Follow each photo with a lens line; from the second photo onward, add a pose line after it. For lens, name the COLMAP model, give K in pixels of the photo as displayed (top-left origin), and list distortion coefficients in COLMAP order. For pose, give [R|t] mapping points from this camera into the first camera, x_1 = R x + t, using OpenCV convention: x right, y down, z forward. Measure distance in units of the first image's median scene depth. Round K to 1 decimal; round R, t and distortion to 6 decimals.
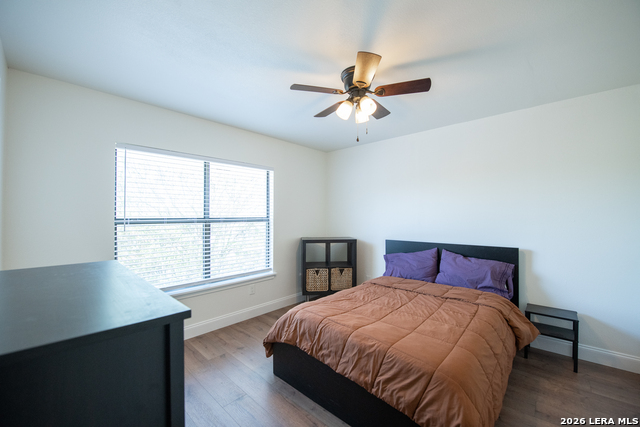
lens RADIAL K [[255.5, 0, 314.8], [0, 255.5, 216.6], [0, 0, 1]] dist [-0.018041, -0.000329]
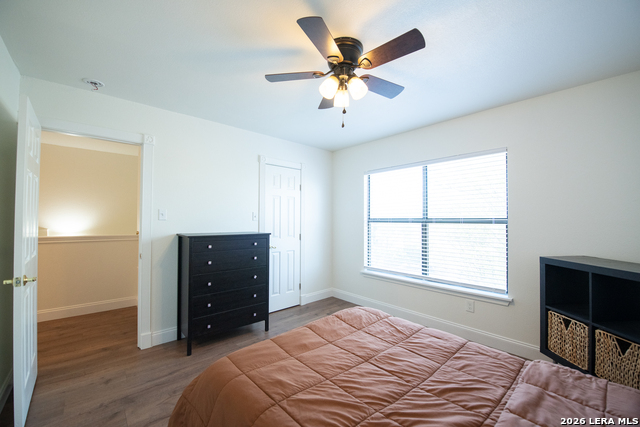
lens RADIAL K [[255.5, 0, 317.5], [0, 255.5, 212.4], [0, 0, 1]] dist [-0.018041, -0.000329]
pose [[-0.088571, -0.017945, -0.995908, 0.674738], [0.002716, 0.999830, -0.018257, -0.001089], [0.996066, -0.004322, -0.088508, 0.639742]]
